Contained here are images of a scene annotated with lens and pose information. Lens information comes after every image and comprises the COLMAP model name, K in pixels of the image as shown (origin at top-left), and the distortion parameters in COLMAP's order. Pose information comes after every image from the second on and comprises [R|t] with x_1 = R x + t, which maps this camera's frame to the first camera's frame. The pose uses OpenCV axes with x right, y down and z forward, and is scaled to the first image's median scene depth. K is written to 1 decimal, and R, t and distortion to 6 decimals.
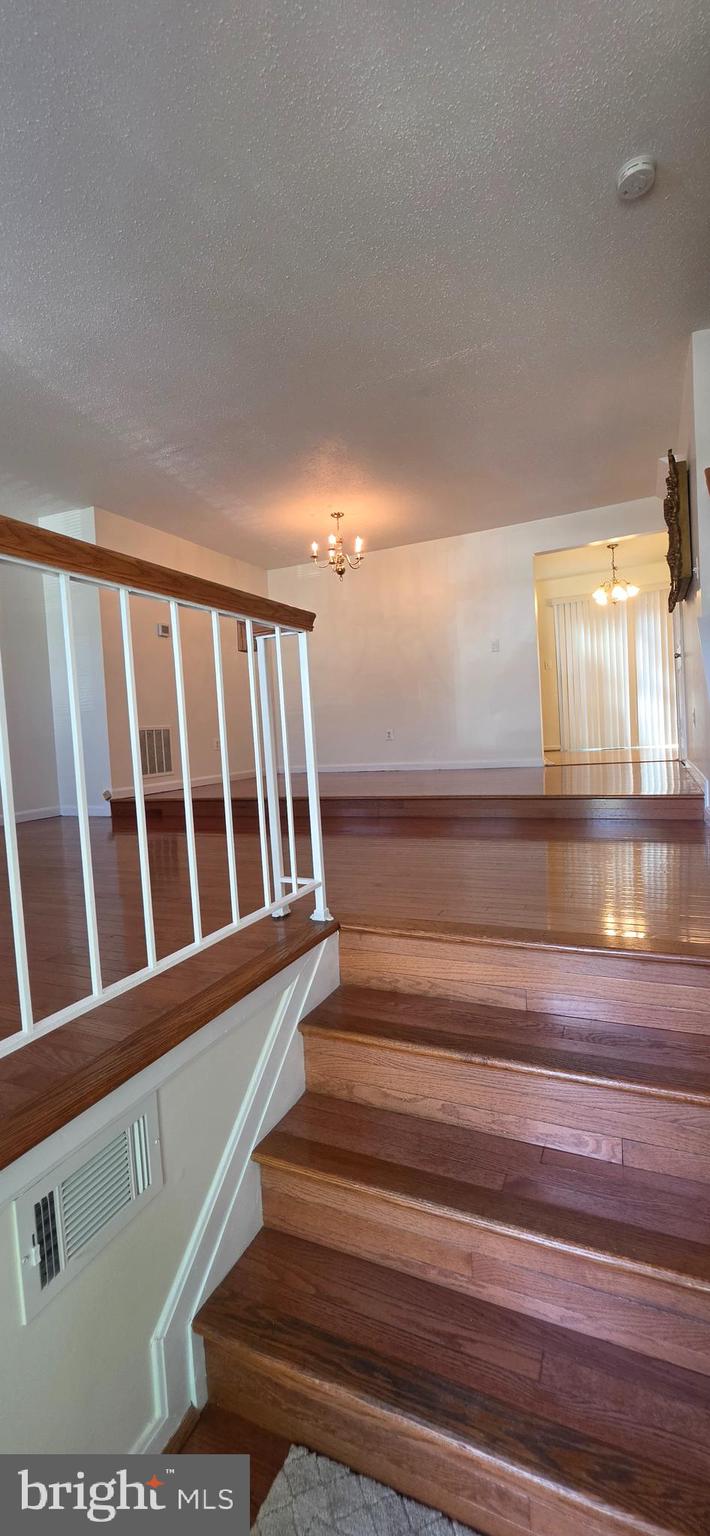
lens RADIAL K [[613.7, 0, 355.8], [0, 613.7, 762.2], [0, 0, 1]] dist [-0.003723, 0.000262]
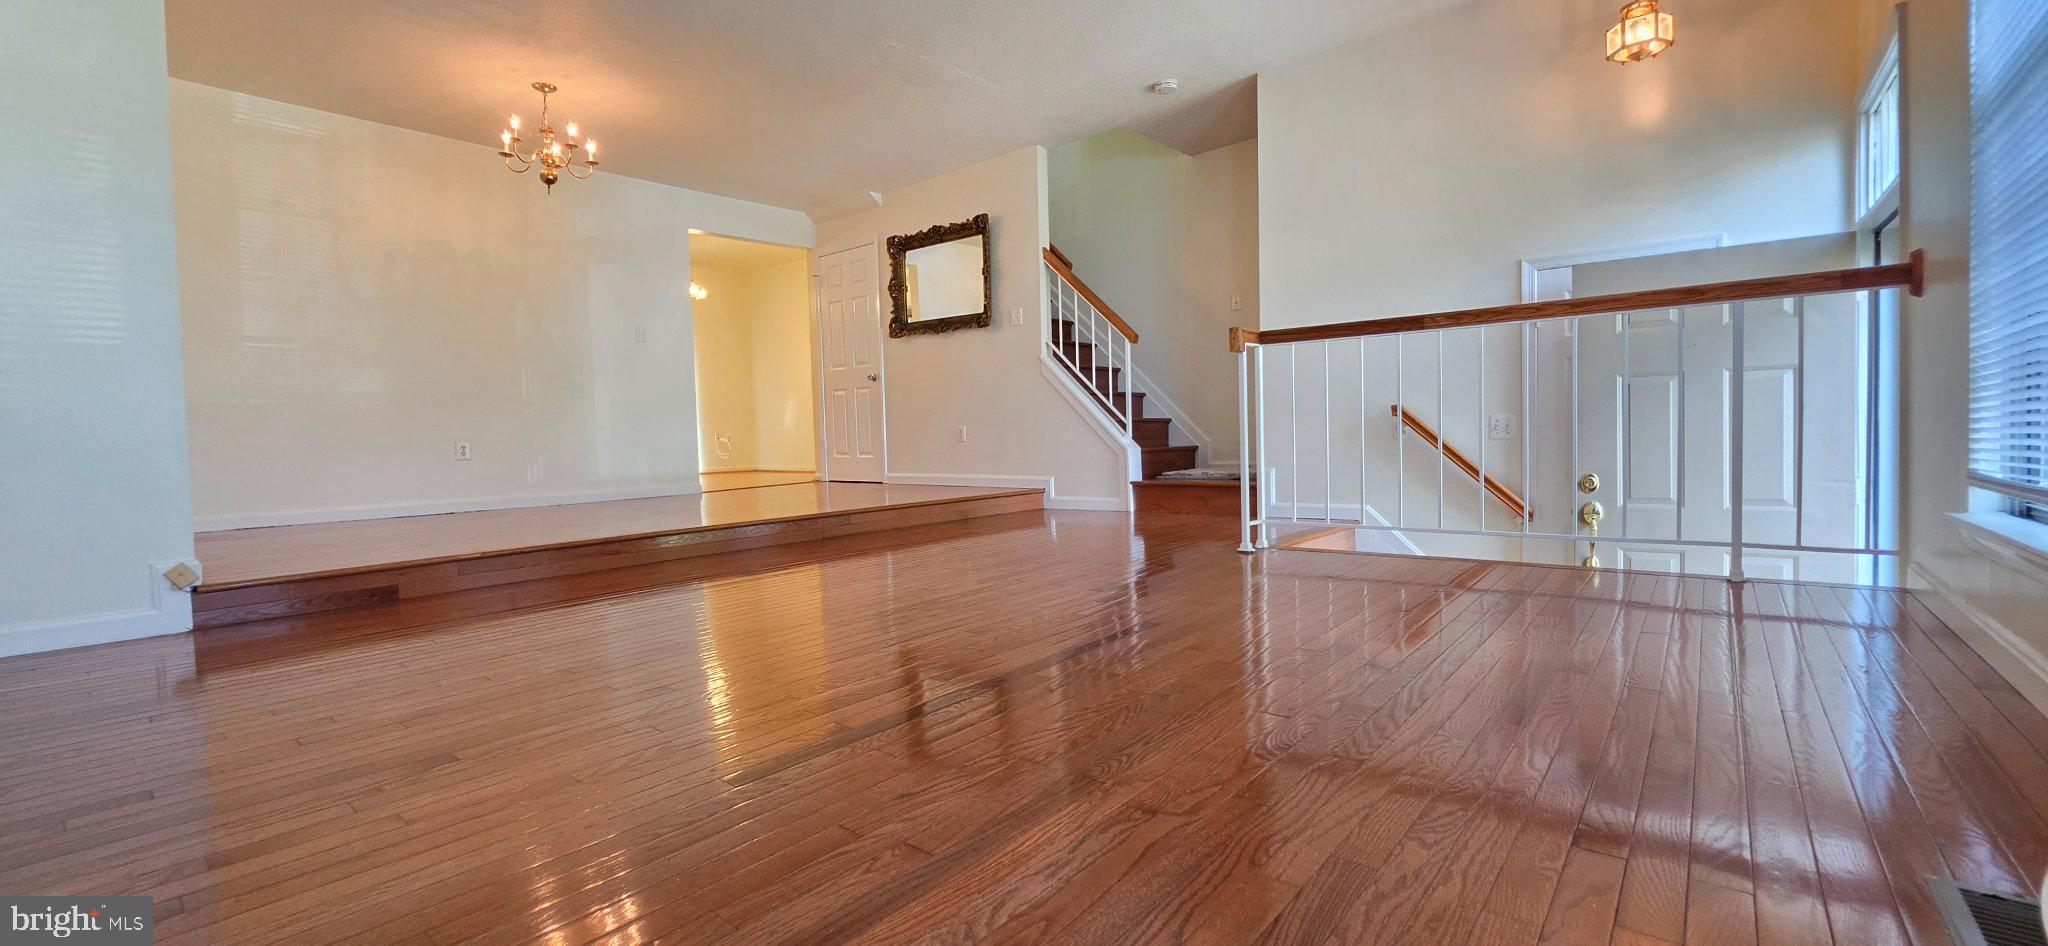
lens RADIAL K [[818.2, 0, 1025.6], [0, 818.2, 462.9], [0, 0, 1]] dist [-0.003723, 0.000262]
pose [[0.274966, 0.011189, 0.961389, -0.742455], [0.061125, 0.997706, -0.029094, 0.031133], [-0.959509, 0.066765, 0.273651, 0.361054]]
